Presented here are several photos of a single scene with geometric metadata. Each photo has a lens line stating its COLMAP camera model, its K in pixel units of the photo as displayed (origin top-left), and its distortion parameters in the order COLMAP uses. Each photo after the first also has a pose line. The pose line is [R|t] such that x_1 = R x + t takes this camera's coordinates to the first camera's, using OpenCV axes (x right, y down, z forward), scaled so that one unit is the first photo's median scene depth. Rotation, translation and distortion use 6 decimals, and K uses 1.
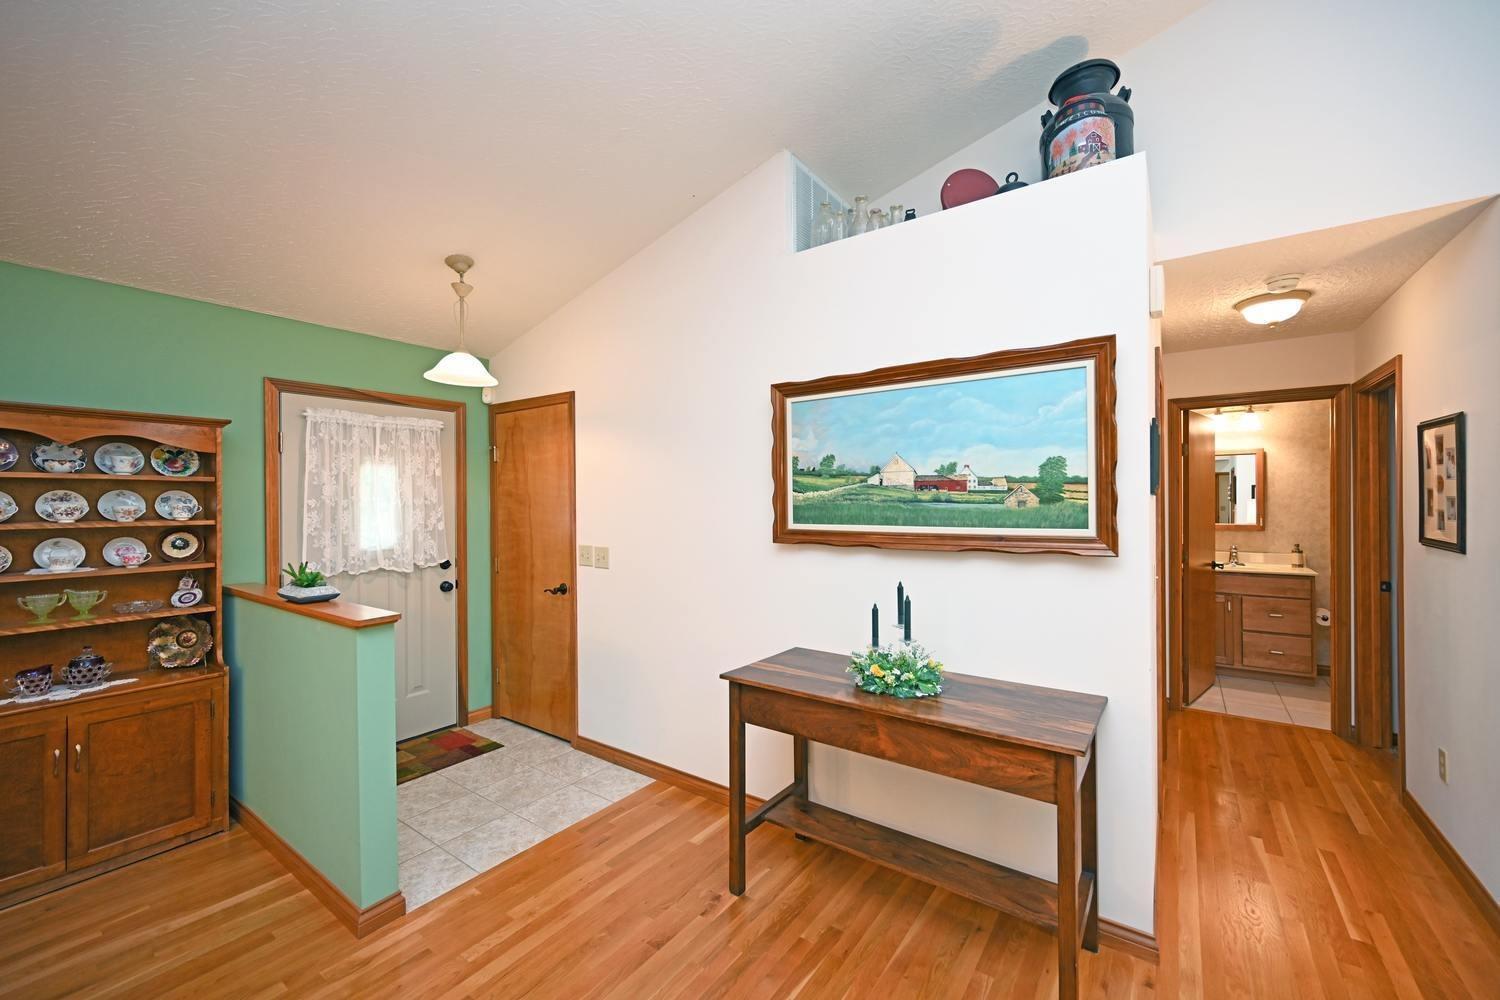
lens RADIAL K [[587.9, 0, 757.4], [0, 587.9, 499.1], [0, 0, 1]] dist [0.000651, 0.000050]
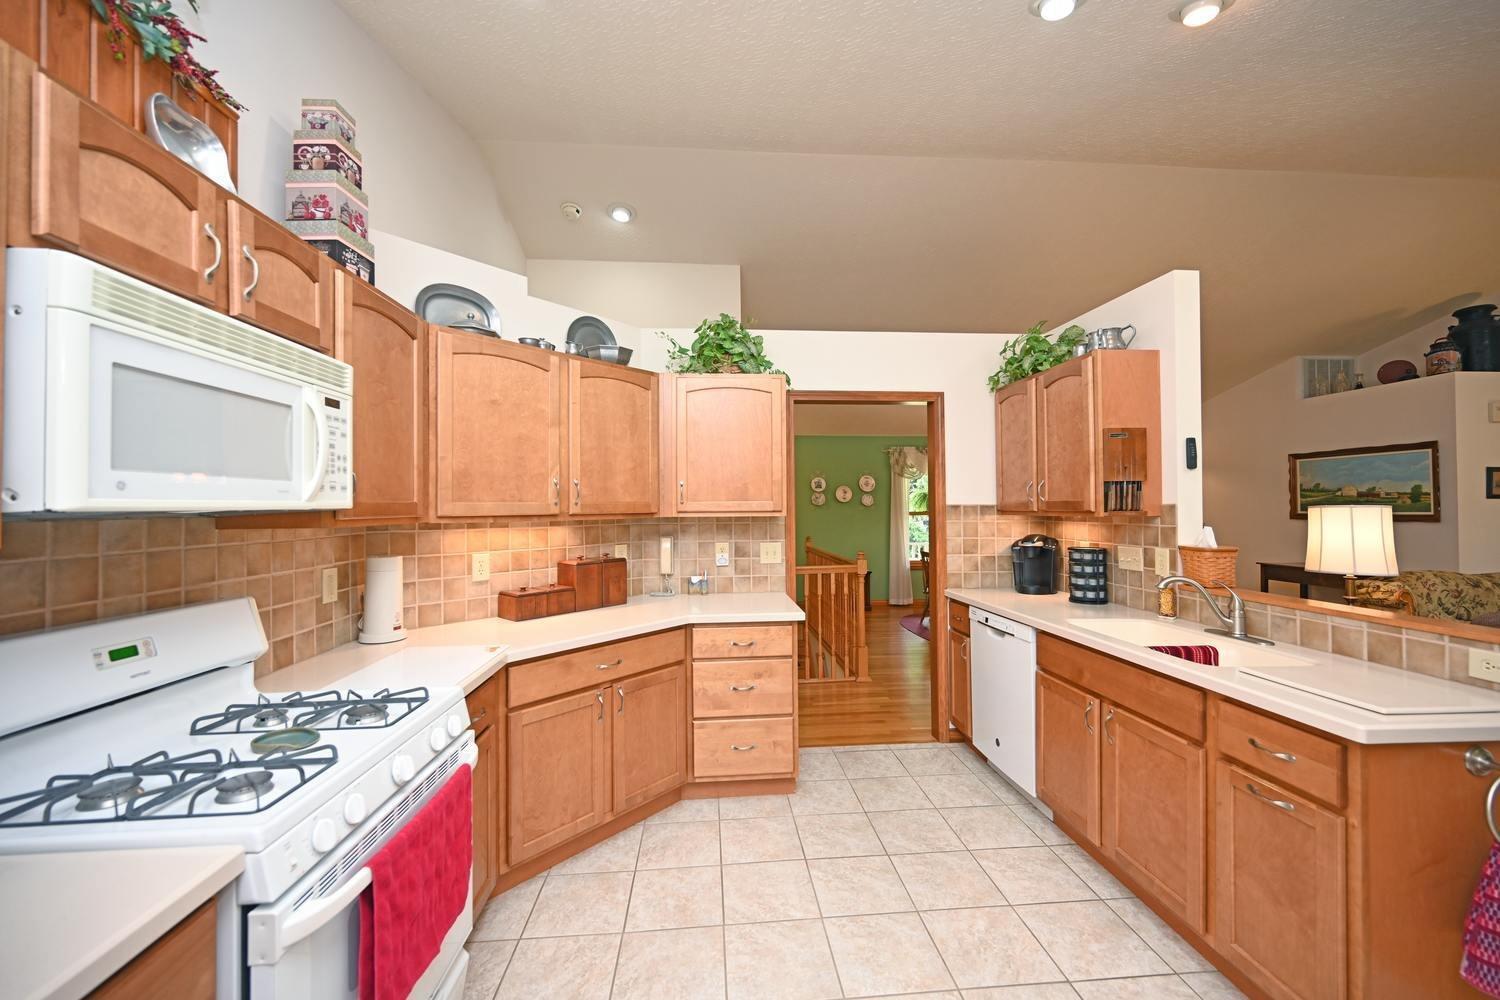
lens RADIAL K [[587.9, 0, 757.4], [0, 587.9, 499.1], [0, 0, 1]] dist [0.000651, 0.000050]
pose [[0.645893, -0.006174, -0.763403, 0.468418], [0.000907, 0.999973, -0.007320, 0.007203], [0.763427, 0.004036, 0.645881, -2.288542]]
